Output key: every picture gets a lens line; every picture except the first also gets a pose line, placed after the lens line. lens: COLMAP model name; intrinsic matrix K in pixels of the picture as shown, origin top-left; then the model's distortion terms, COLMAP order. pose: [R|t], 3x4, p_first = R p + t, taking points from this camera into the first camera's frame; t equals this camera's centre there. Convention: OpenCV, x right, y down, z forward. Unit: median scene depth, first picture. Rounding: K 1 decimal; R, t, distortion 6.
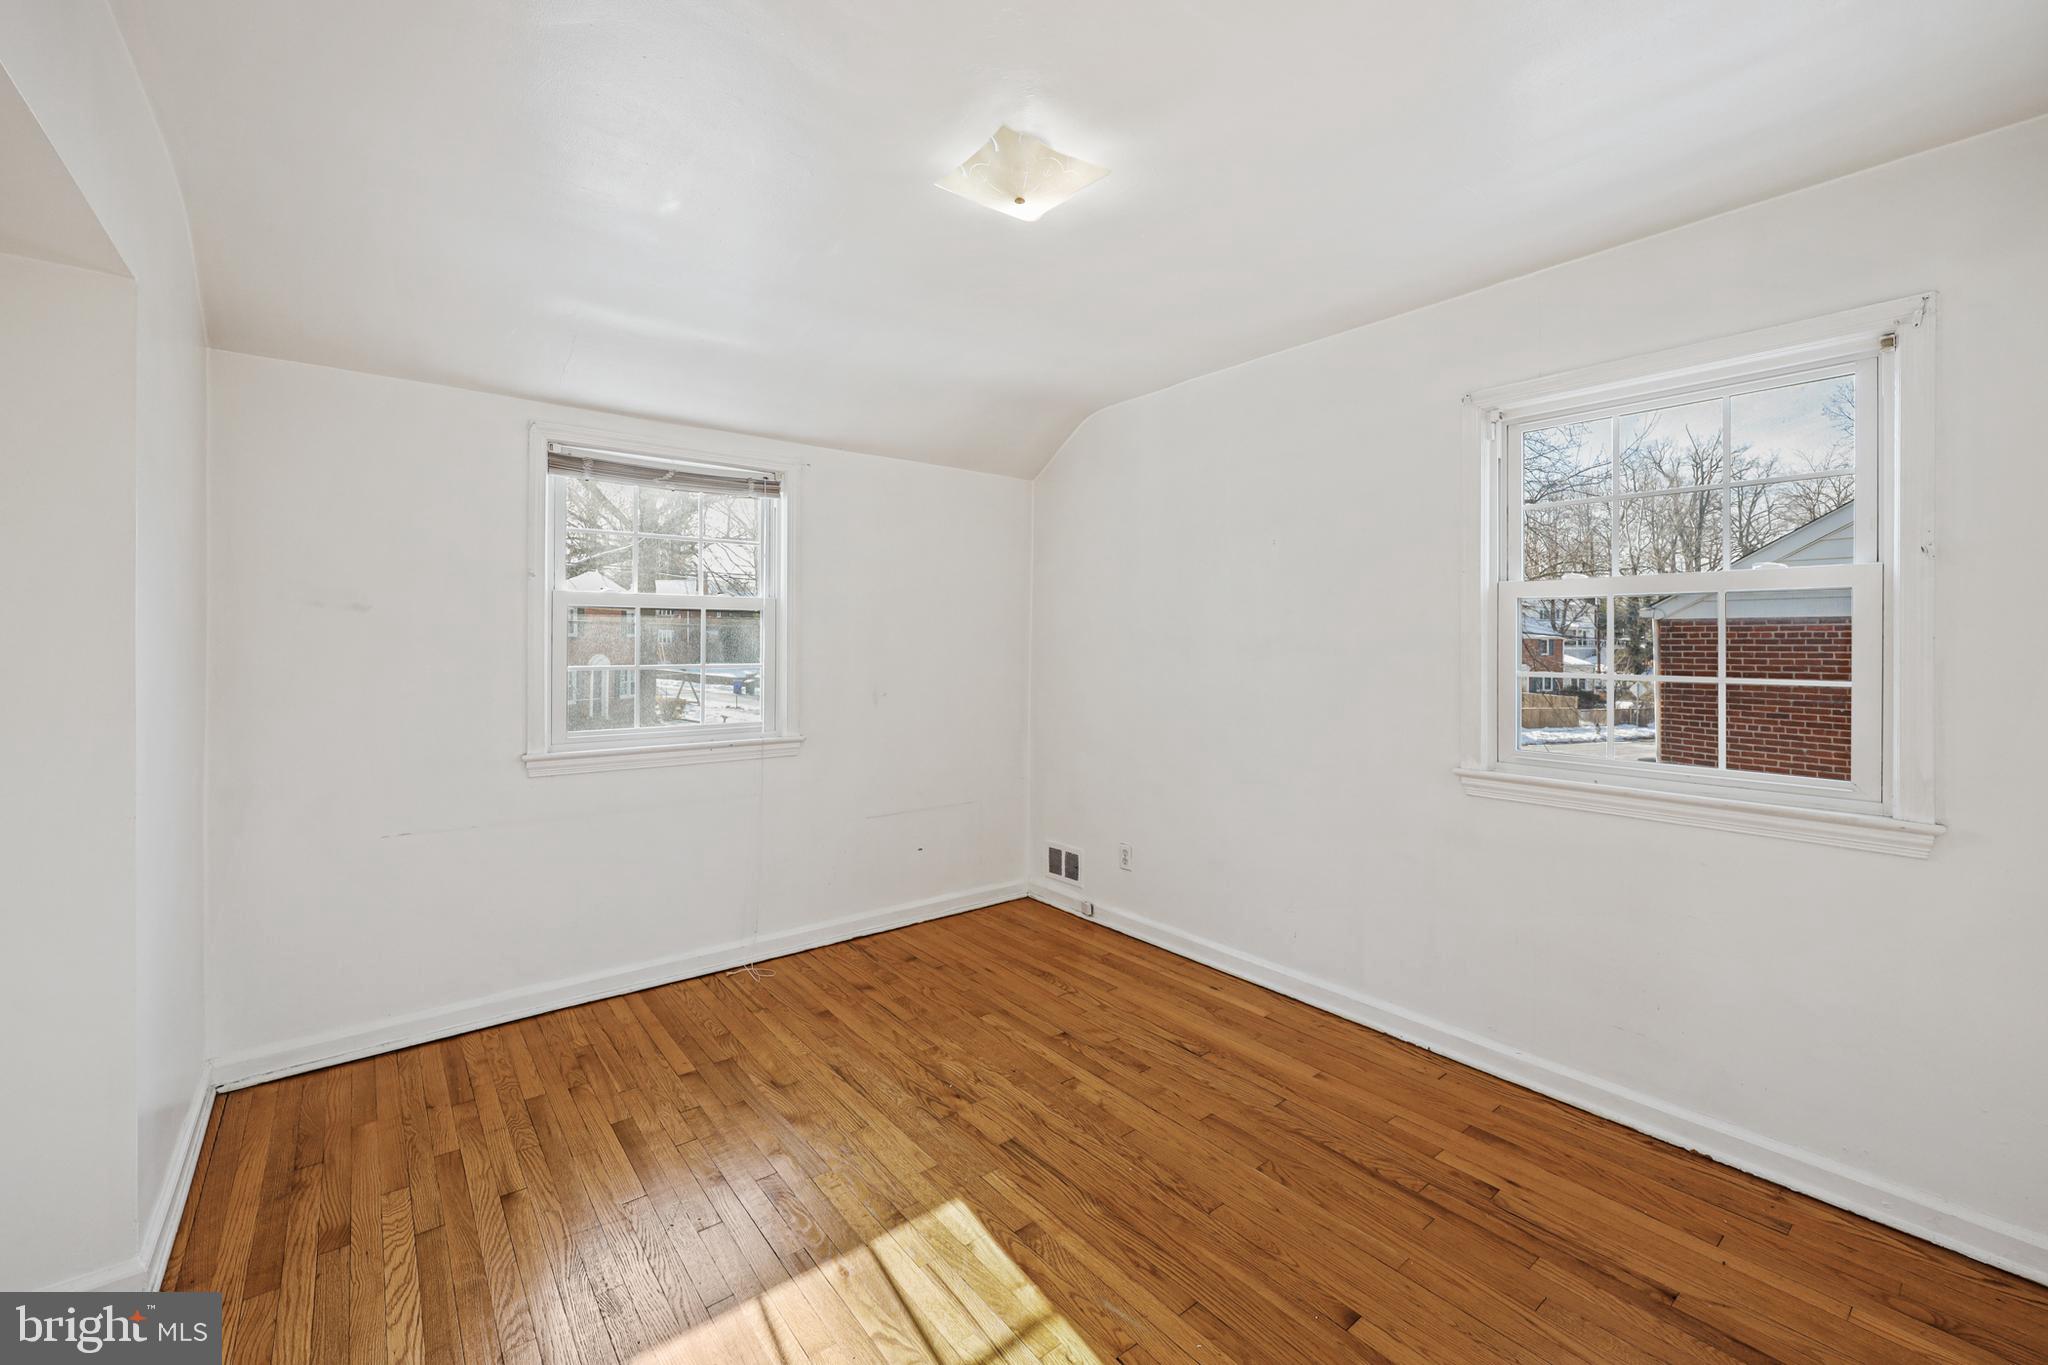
lens RADIAL K [[818.2, 0, 1033.4], [0, 818.2, 636.6], [0, 0, 1]] dist [-0.000701, -0.000108]
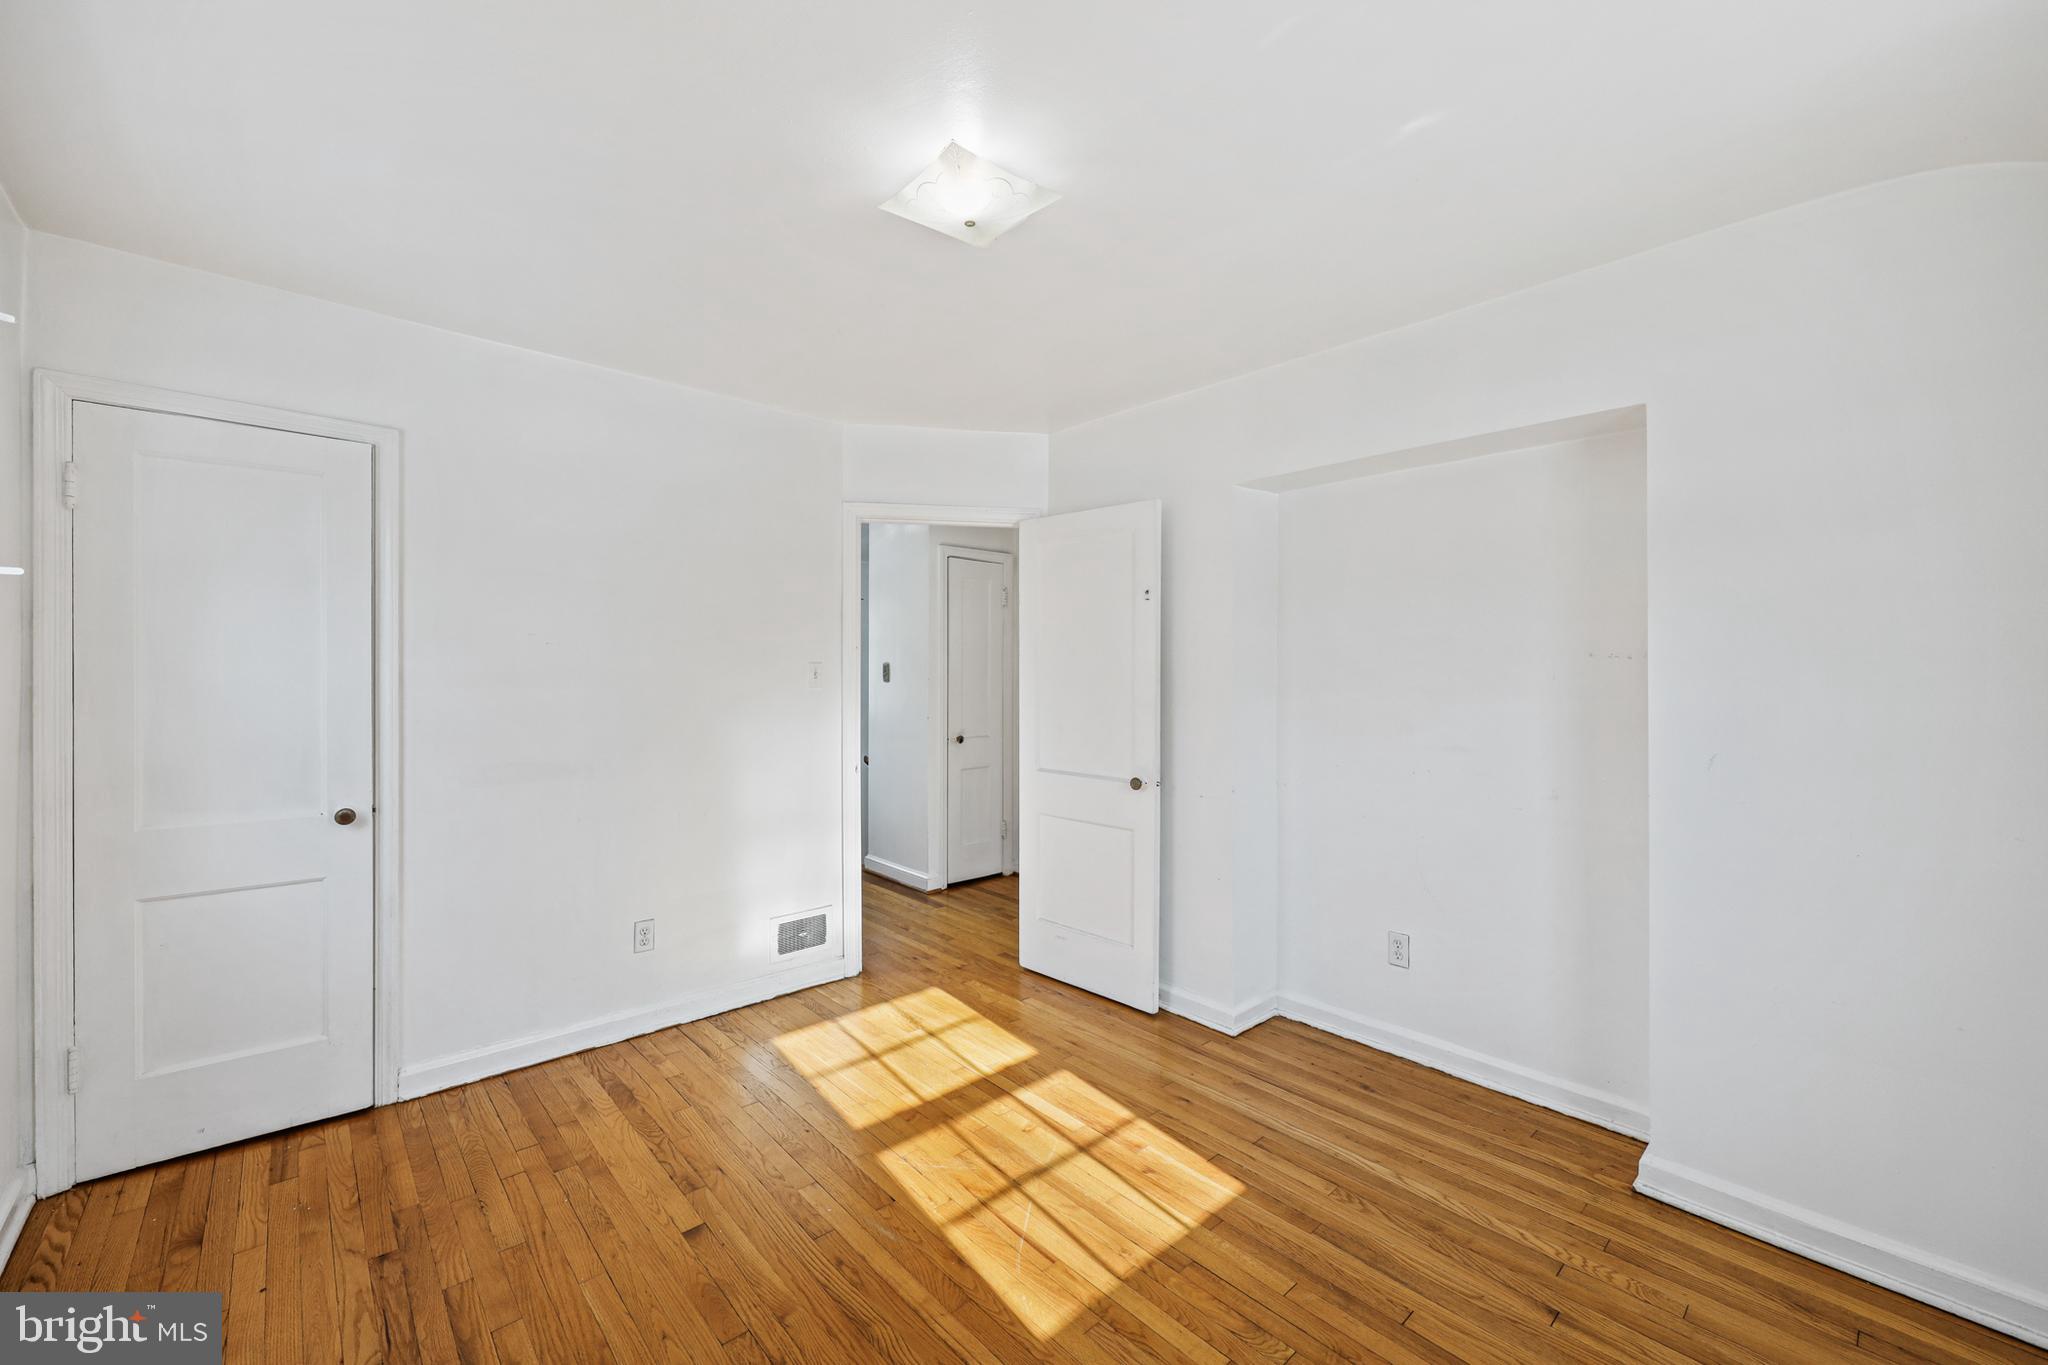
lens RADIAL K [[820.7, 0, 1023.8], [0, 820.7, 678.3], [0, 0, 1]] dist [-0.000238, 0.000041]
pose [[-0.998532, -0.008077, -0.053557, -0.027483], [-0.007983, 0.999966, -0.001976, 0.014643], [0.053572, -0.001546, -0.998563, 2.041146]]
